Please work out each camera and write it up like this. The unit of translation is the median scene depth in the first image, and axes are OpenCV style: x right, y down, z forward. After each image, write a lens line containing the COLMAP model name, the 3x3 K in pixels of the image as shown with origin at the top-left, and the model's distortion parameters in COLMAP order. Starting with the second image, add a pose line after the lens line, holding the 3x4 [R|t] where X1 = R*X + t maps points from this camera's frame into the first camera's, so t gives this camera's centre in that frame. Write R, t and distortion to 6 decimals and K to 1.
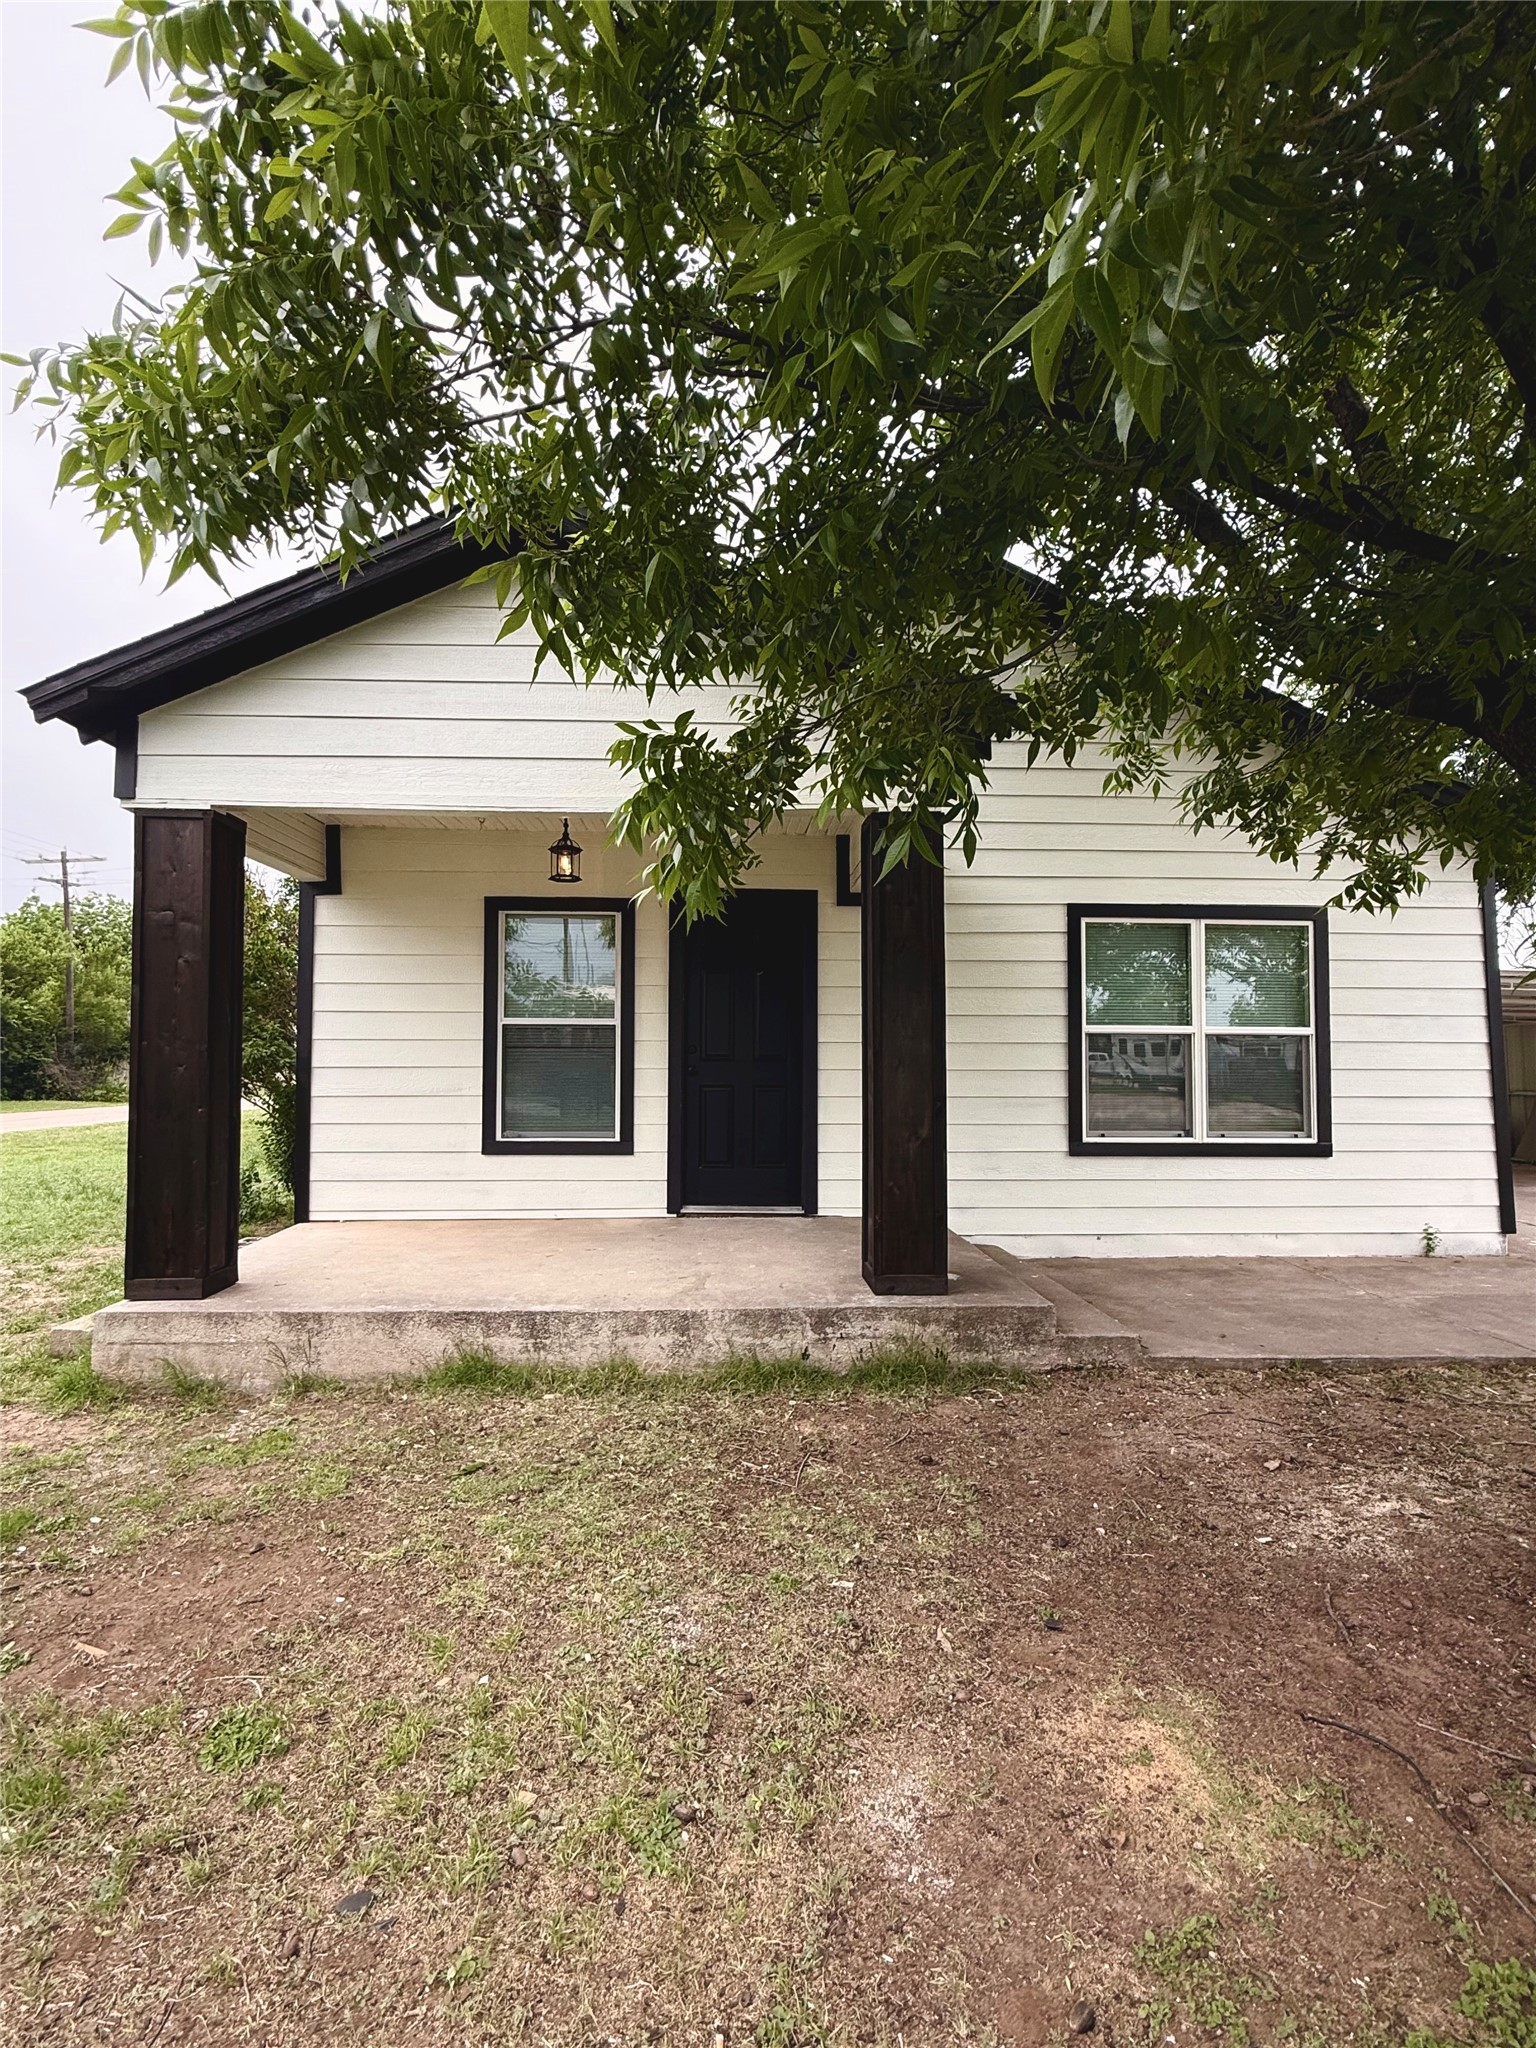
lens RADIAL K [[1009.7, 0, 758.9], [0, 1009.7, 1028.1], [0, 0, 1]] dist [-0.004155, -0.000418]
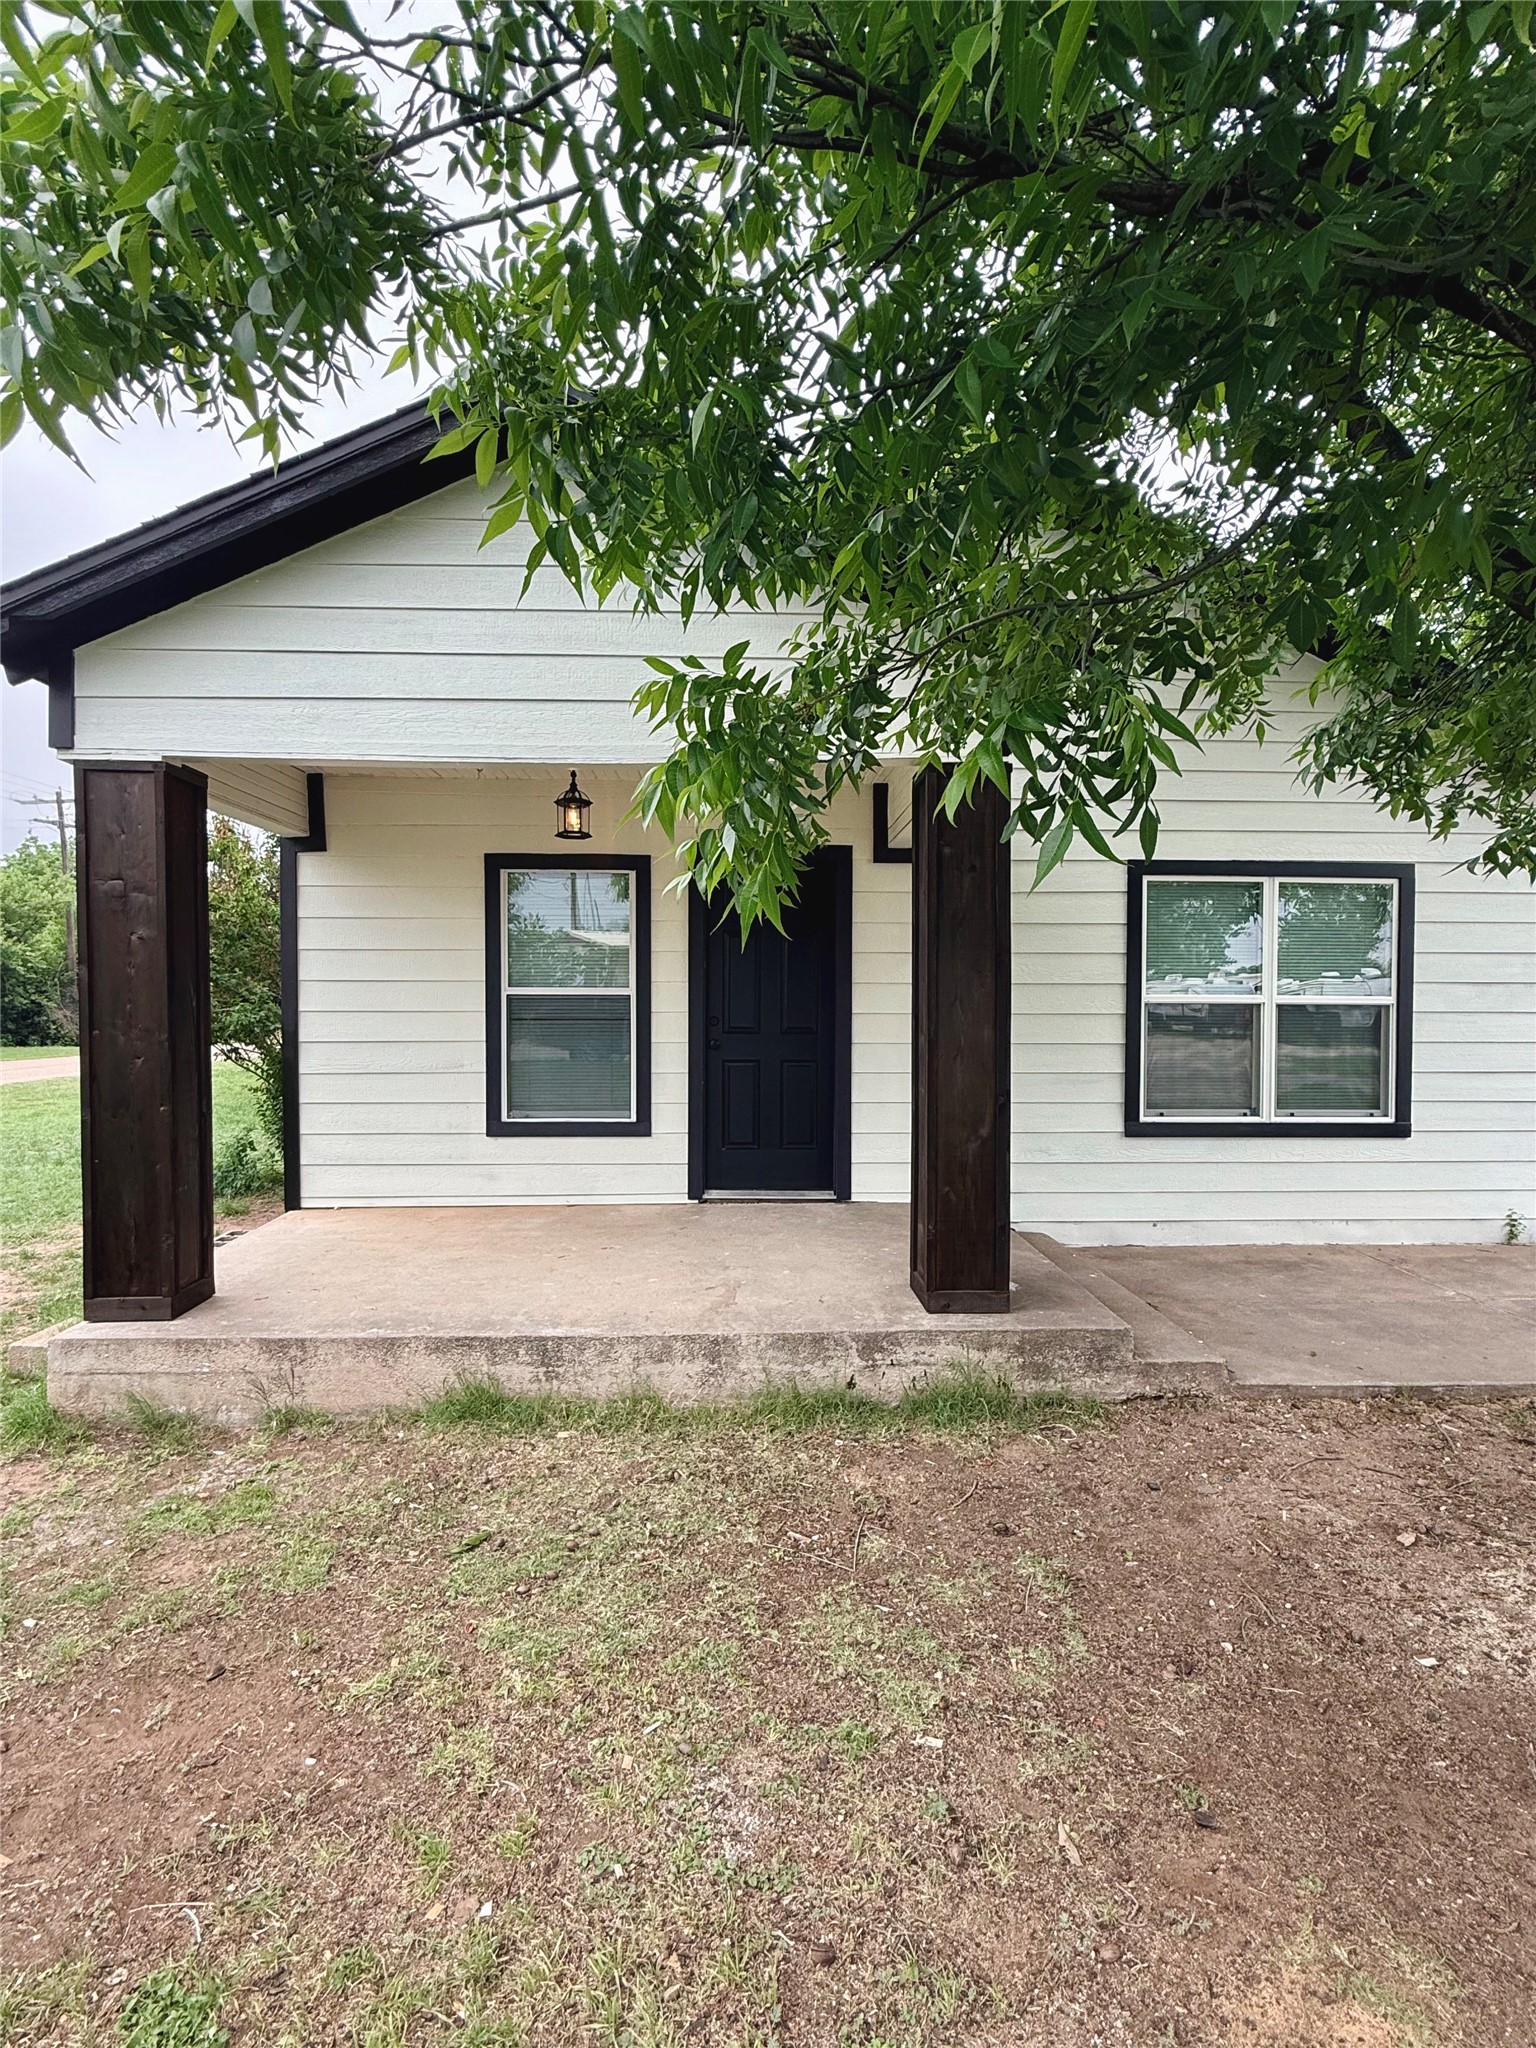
lens RADIAL K [[1009.7, 0, 764.3], [0, 1009.7, 1028.4], [0, 0, 1]] dist [-0.004155, -0.000418]
pose [[0.999994, -0.000571, -0.003268, -0.028175], [0.000765, 0.998208, 0.059835, -0.042627], [0.003228, -0.059837, 0.998203, 0.136313]]
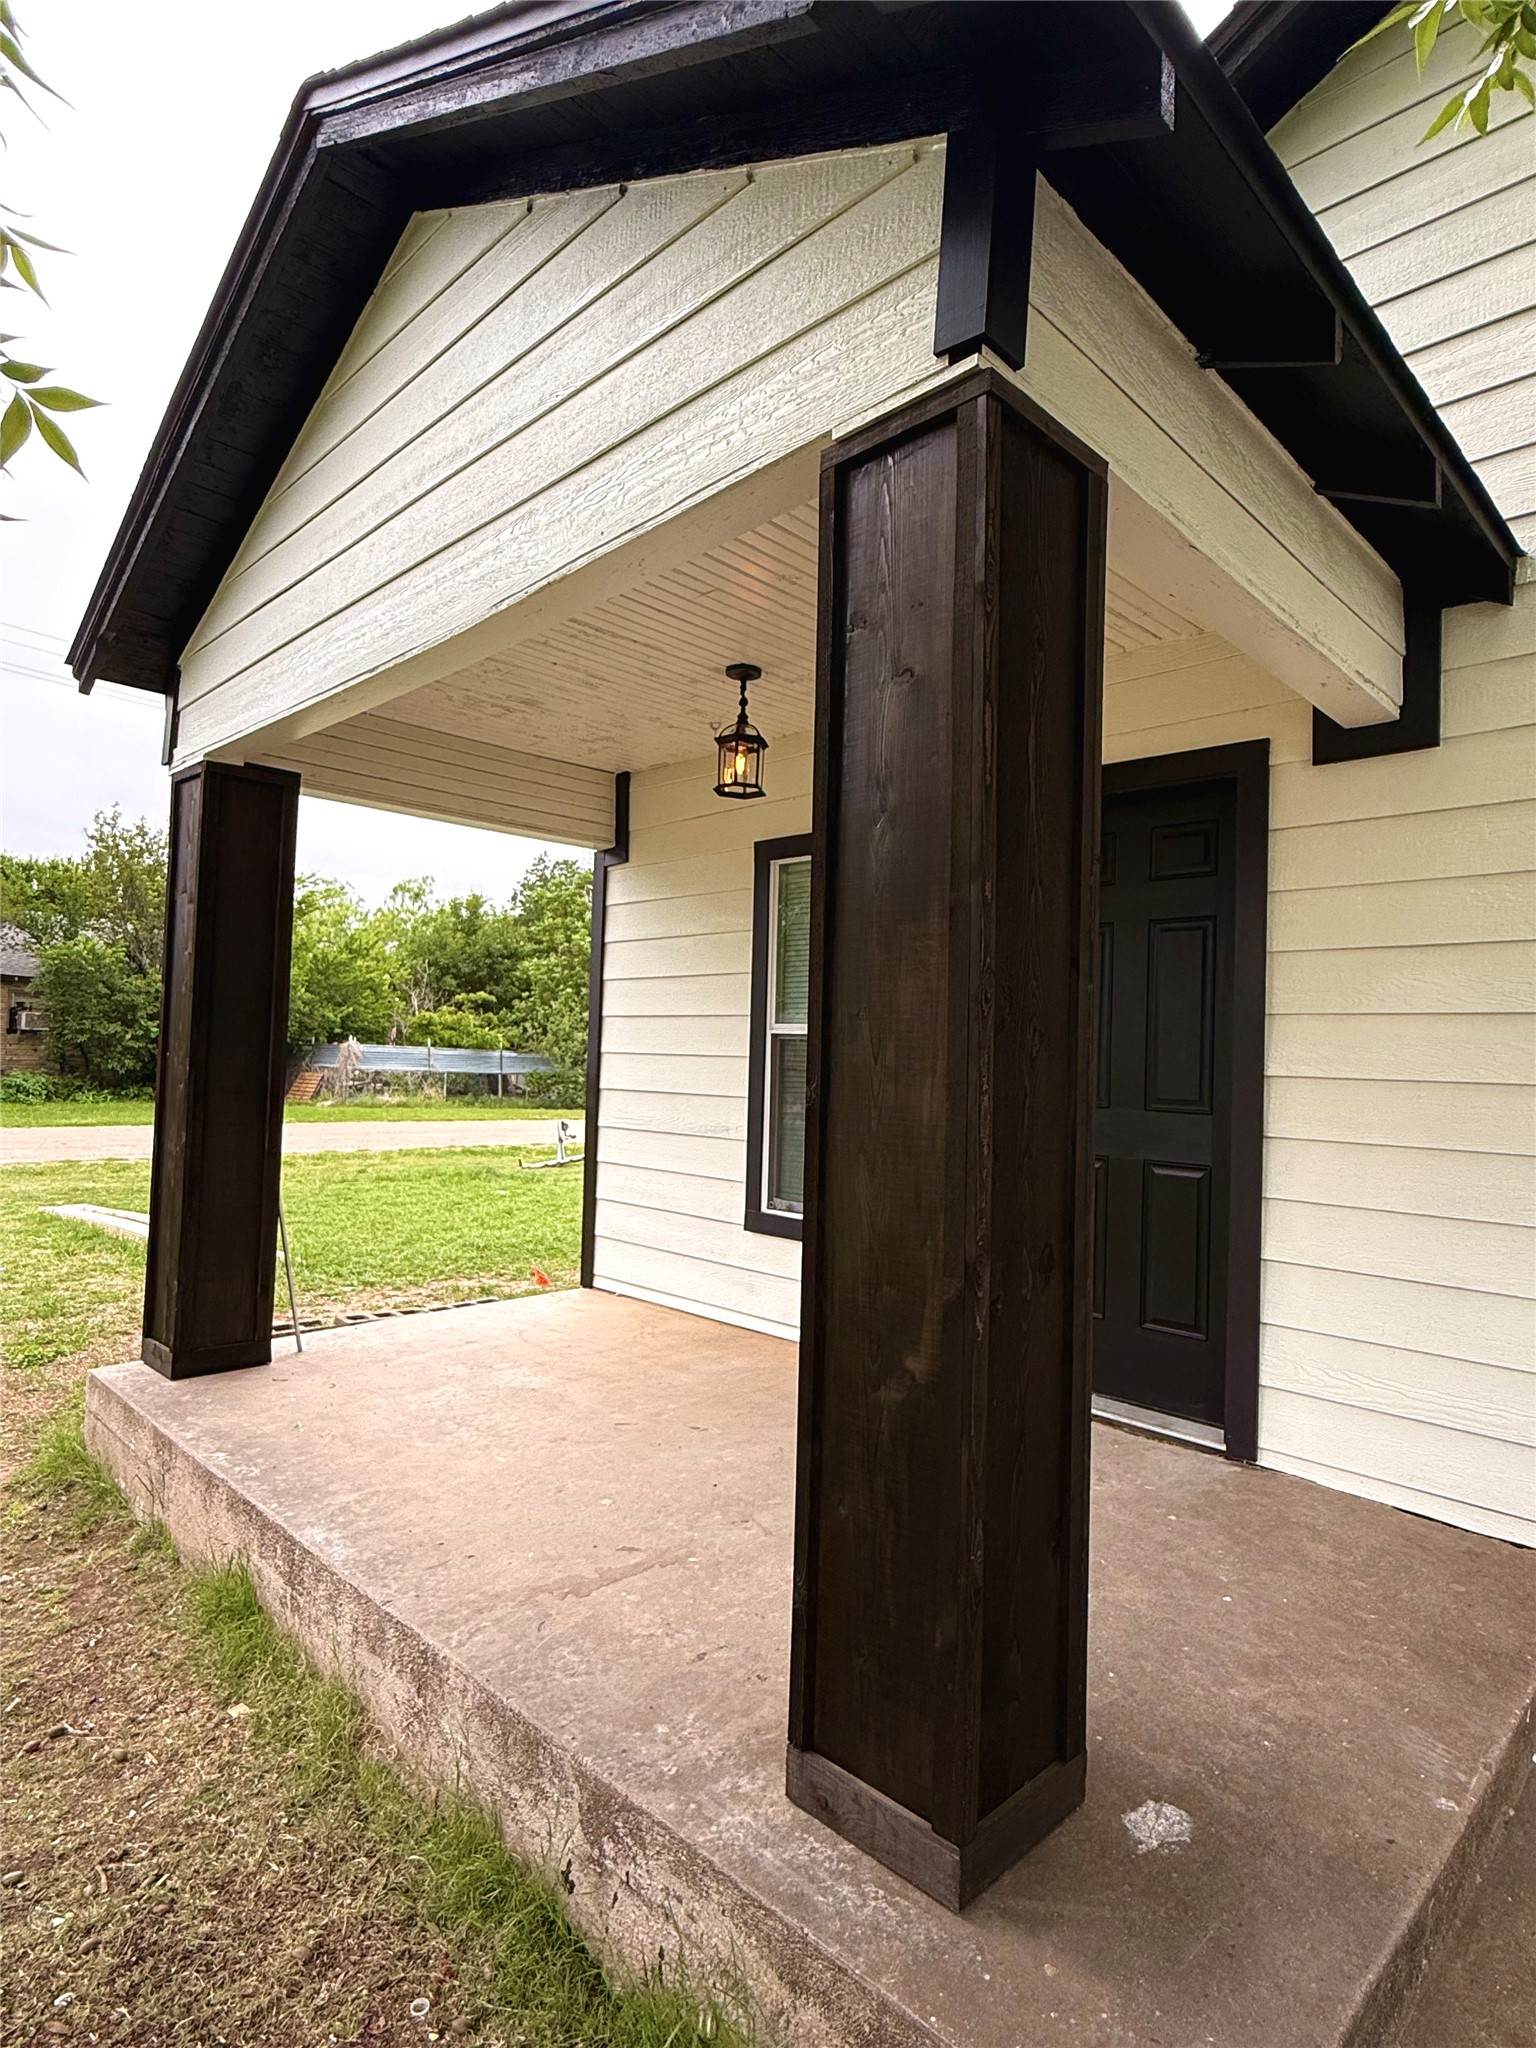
lens RADIAL K [[1126.4, 0, 778.6], [0, 1126.4, 1020.7], [0, 0, 1]] dist [-0.001741, -0.001130]
pose [[0.680026, -0.005680, -0.733166, 0.434156], [-0.007706, 0.999859, -0.014893, -0.001968], [0.733148, 0.015778, 0.679886, 0.781957]]
